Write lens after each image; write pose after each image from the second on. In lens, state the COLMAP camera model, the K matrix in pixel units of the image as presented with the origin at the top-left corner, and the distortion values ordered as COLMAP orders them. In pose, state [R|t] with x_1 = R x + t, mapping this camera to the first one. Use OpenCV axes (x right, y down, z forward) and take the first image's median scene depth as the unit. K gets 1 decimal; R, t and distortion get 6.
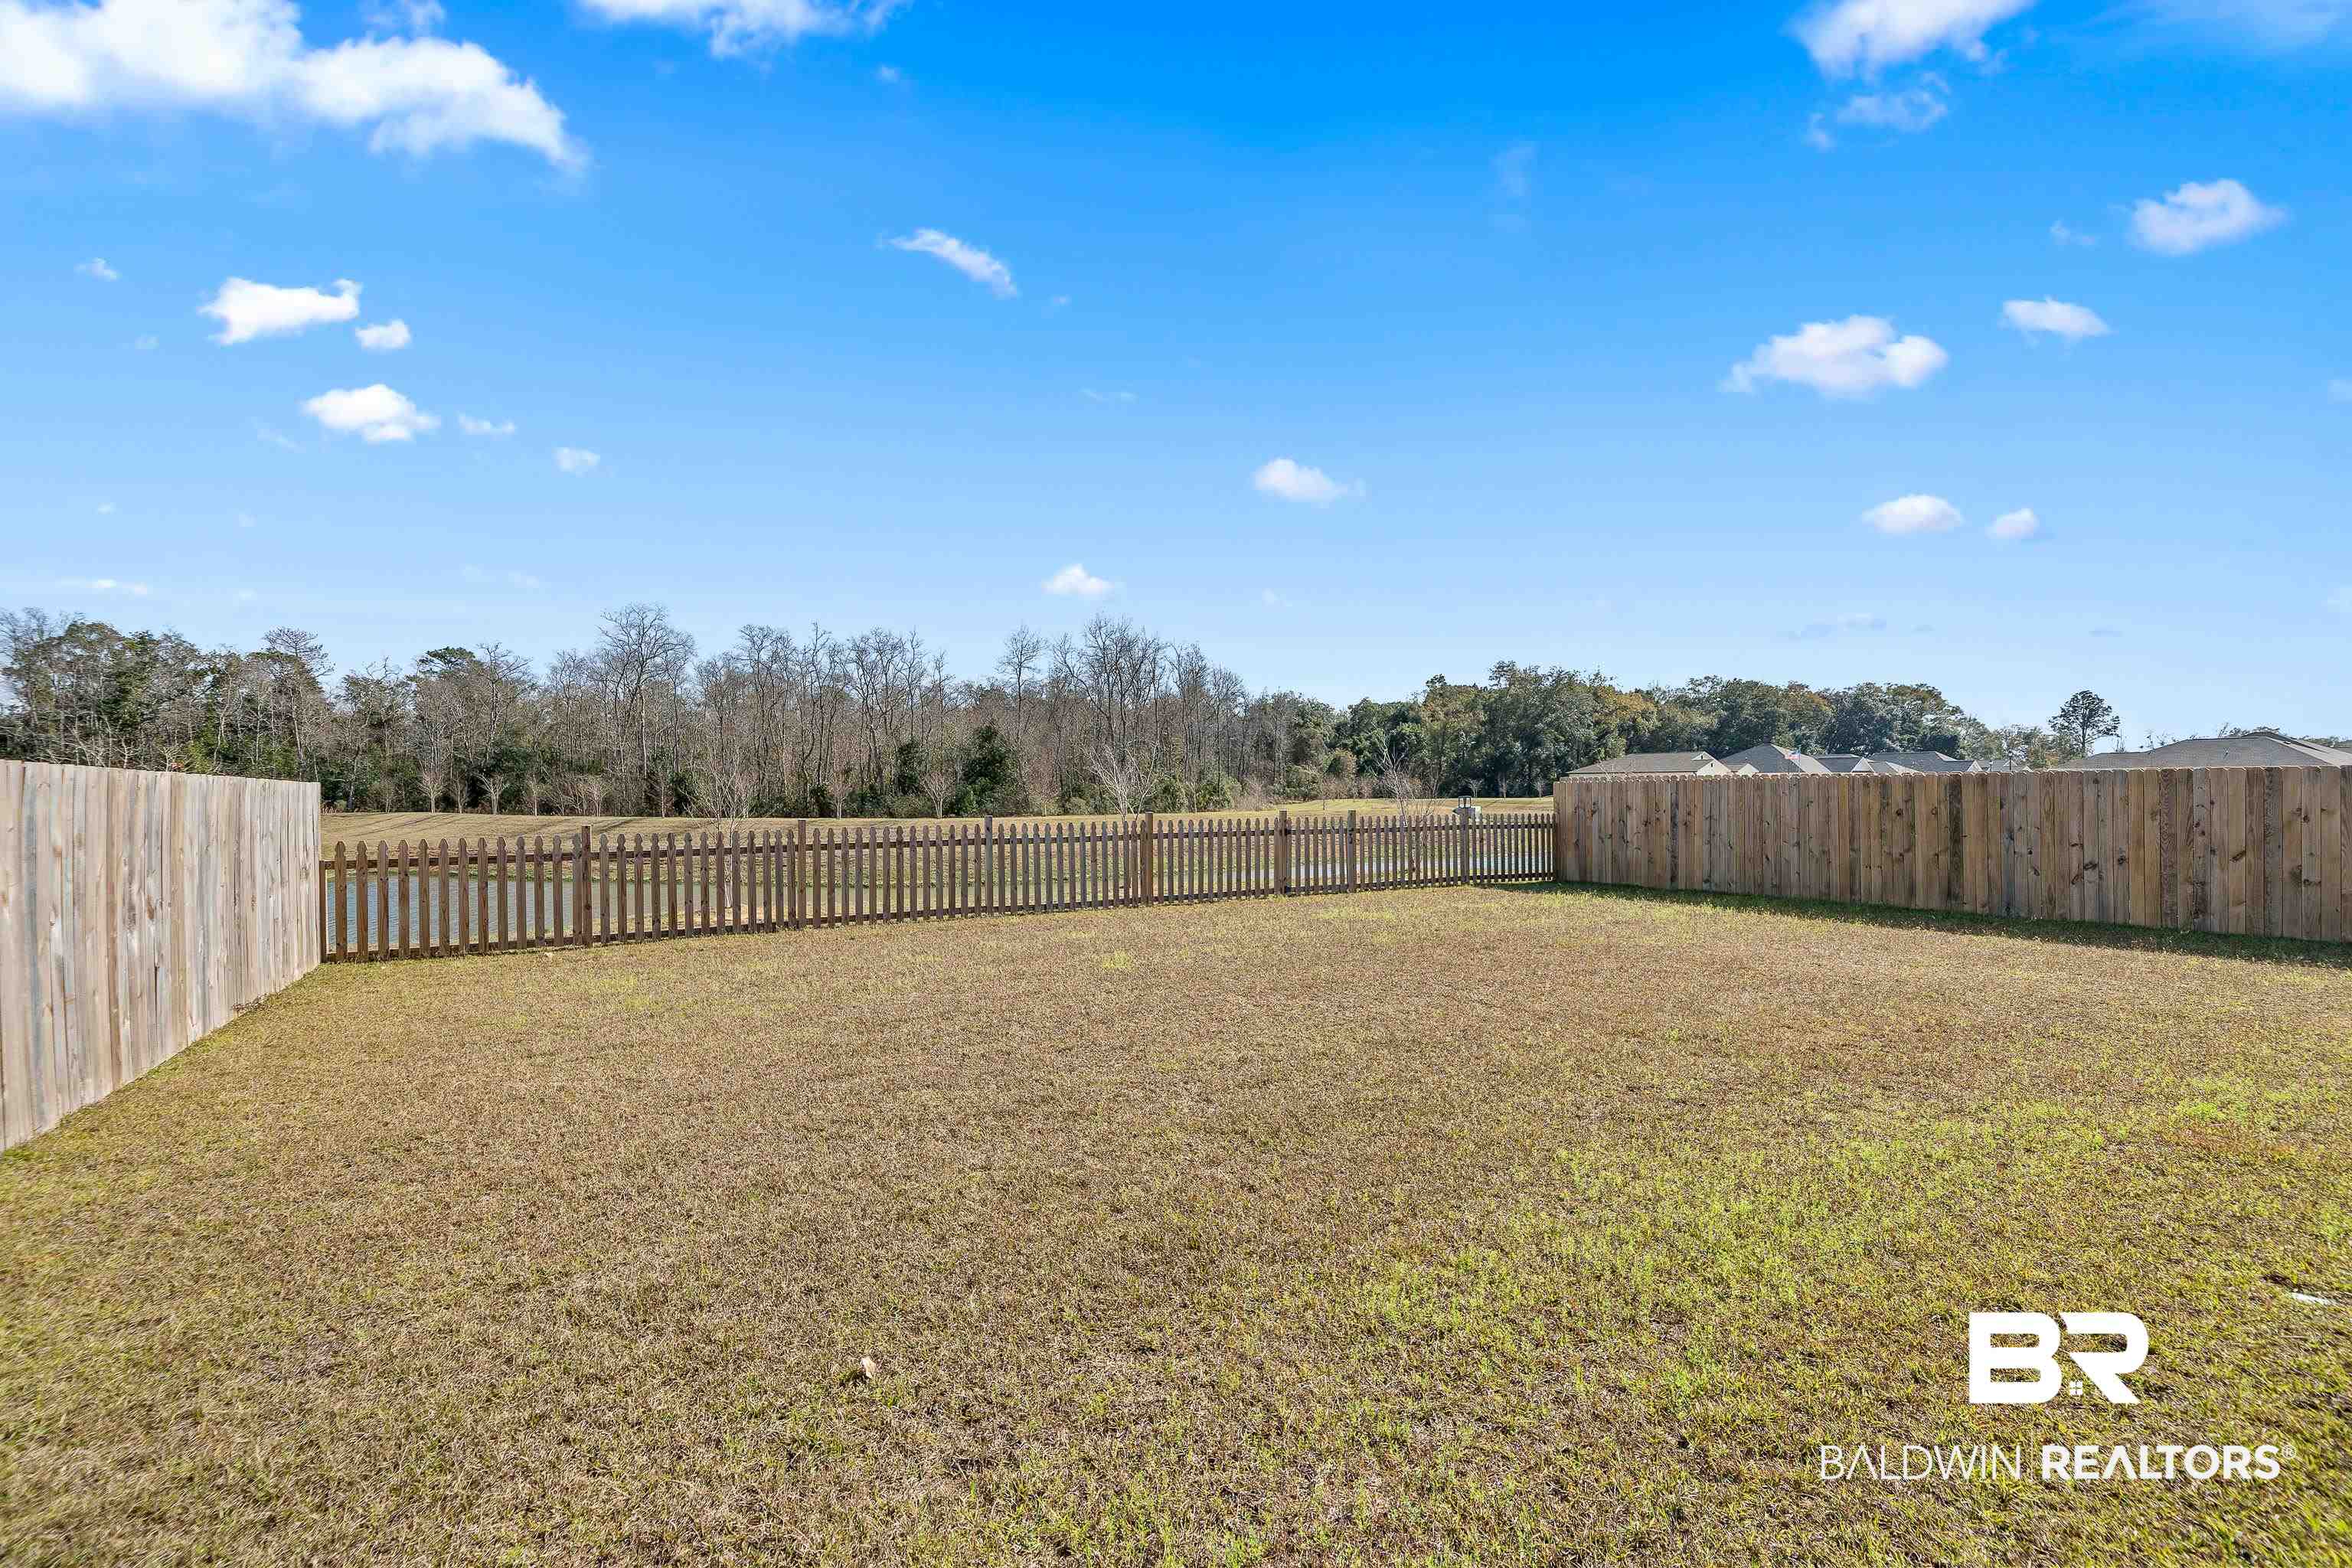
lens RADIAL K [[1065.9, 0, 1197.5], [0, 1065.9, 766.5], [0, 0, 1]] dist [0.001035, -0.000287]
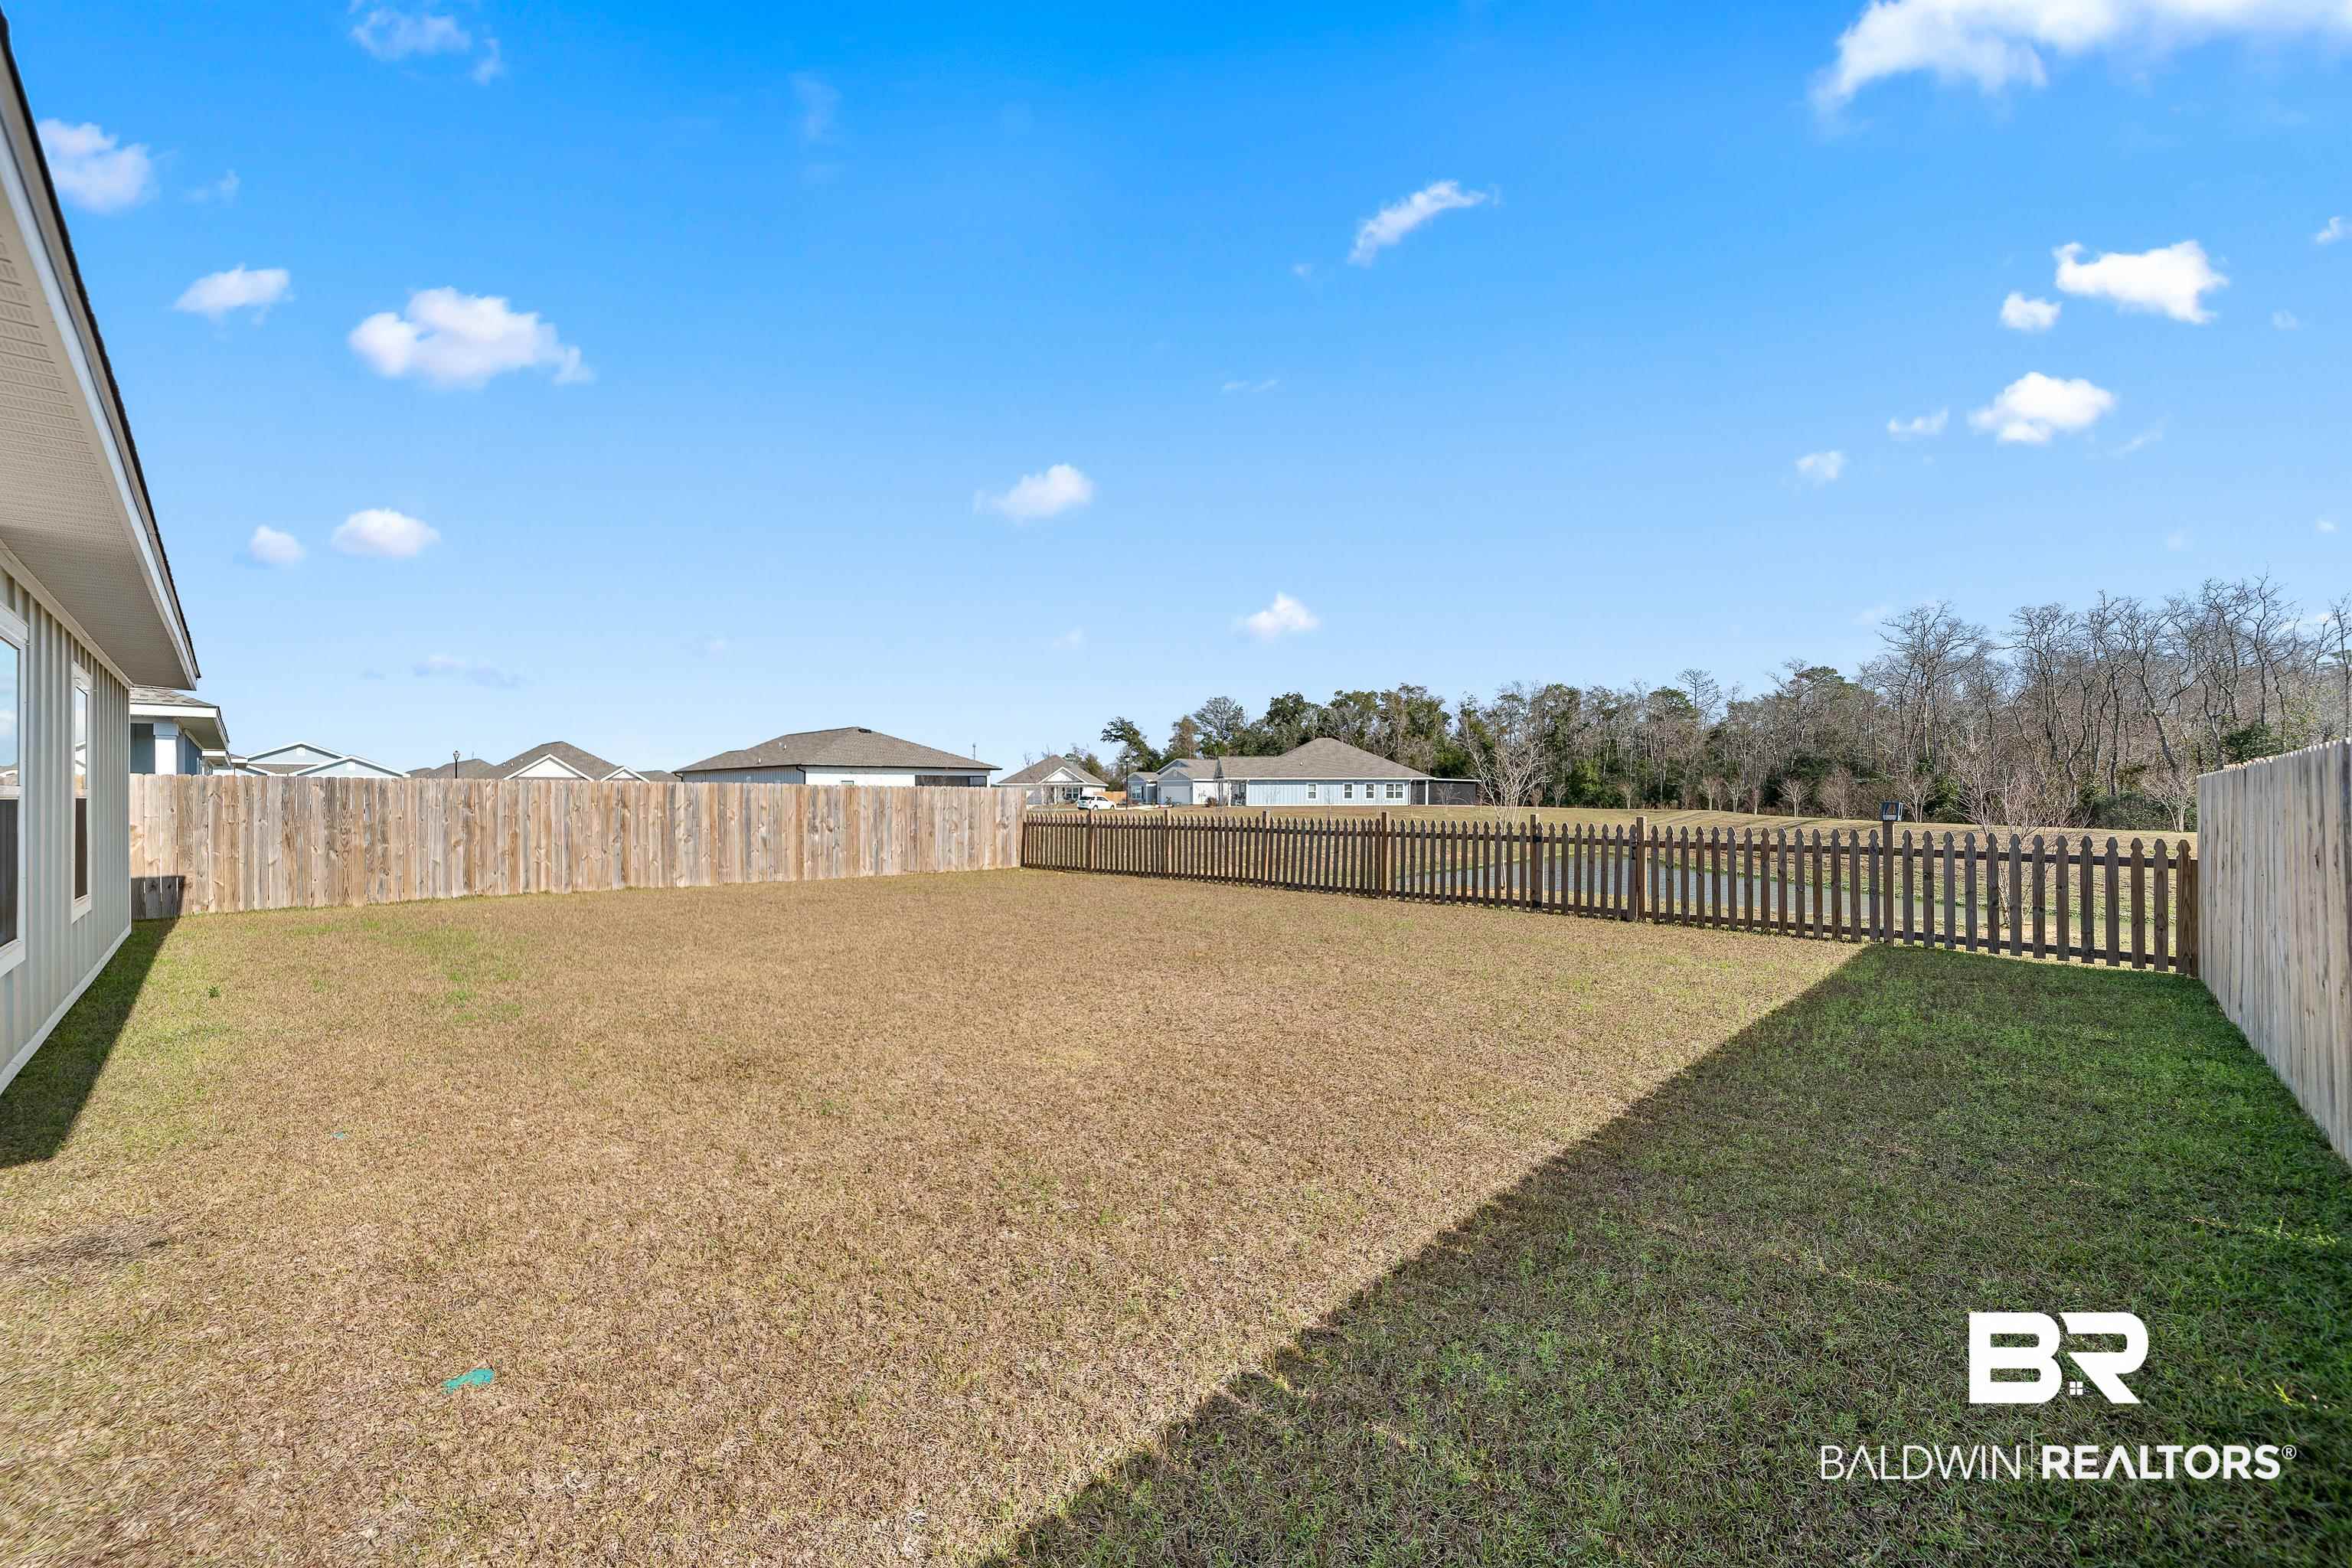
lens RADIAL K [[926.0, 0, 1171.8], [0, 926.0, 782.6], [0, 0, 1]] dist [0.011013, -0.000663]
pose [[0.251870, -0.006125, -0.967742, 0.119367], [0.018731, 0.999823, -0.001453, 0.001857], [0.967580, -0.017761, 0.251940, 0.084448]]
